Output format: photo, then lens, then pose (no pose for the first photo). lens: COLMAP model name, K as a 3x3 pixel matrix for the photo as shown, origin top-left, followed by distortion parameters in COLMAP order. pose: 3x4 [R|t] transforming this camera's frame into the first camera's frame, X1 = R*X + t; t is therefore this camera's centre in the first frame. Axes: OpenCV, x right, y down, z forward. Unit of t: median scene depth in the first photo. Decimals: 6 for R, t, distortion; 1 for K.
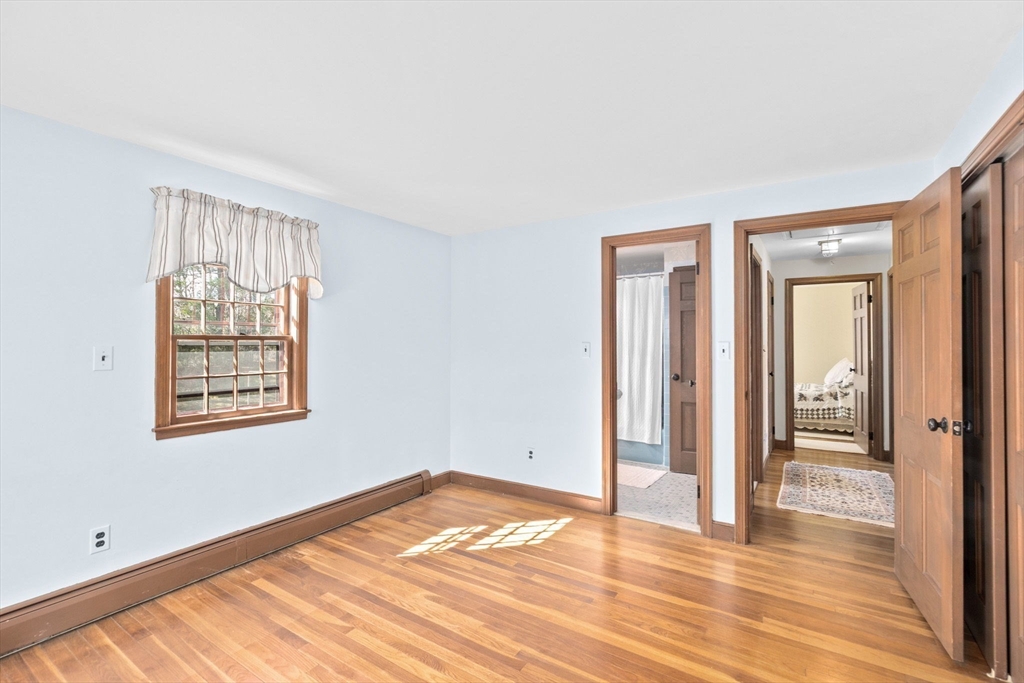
lens RADIAL K [[462.1, 0, 516.2], [0, 462.1, 339.6], [0, 0, 1]] dist [-0.010430, 0.005753]
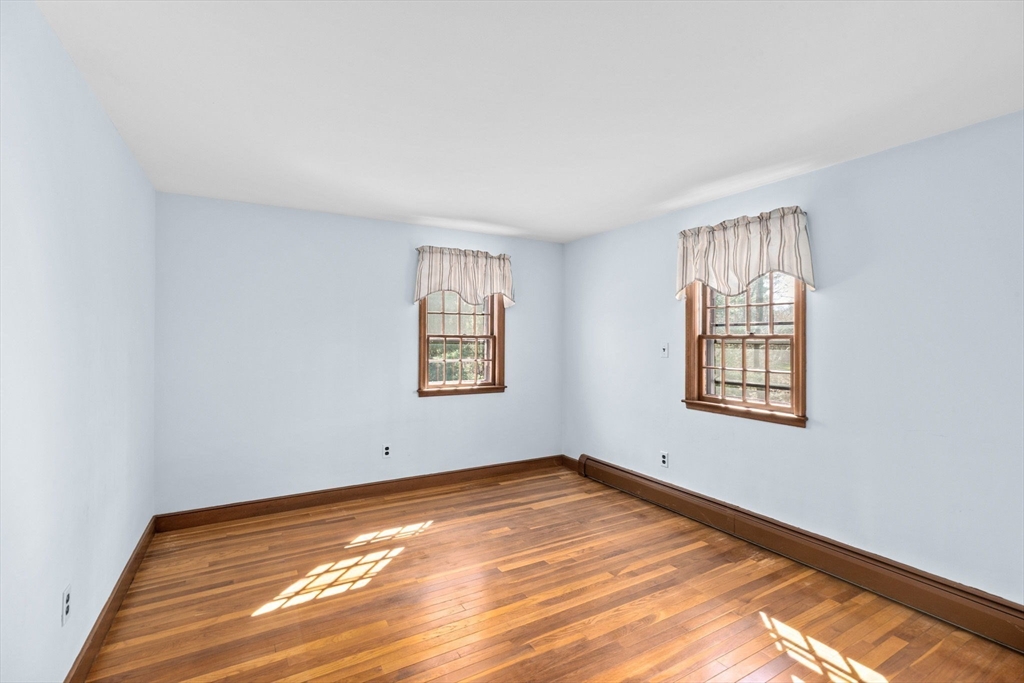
lens RADIAL K [[462.1, 0, 508.5], [0, 462.1, 338.3], [0, 0, 1]] dist [-0.010430, 0.005753]
pose [[-0.461193, -0.006636, -0.887275, 0.647837], [-0.003167, 0.999978, -0.005832, 0.007742], [0.887294, 0.000120, -0.461204, 0.991523]]
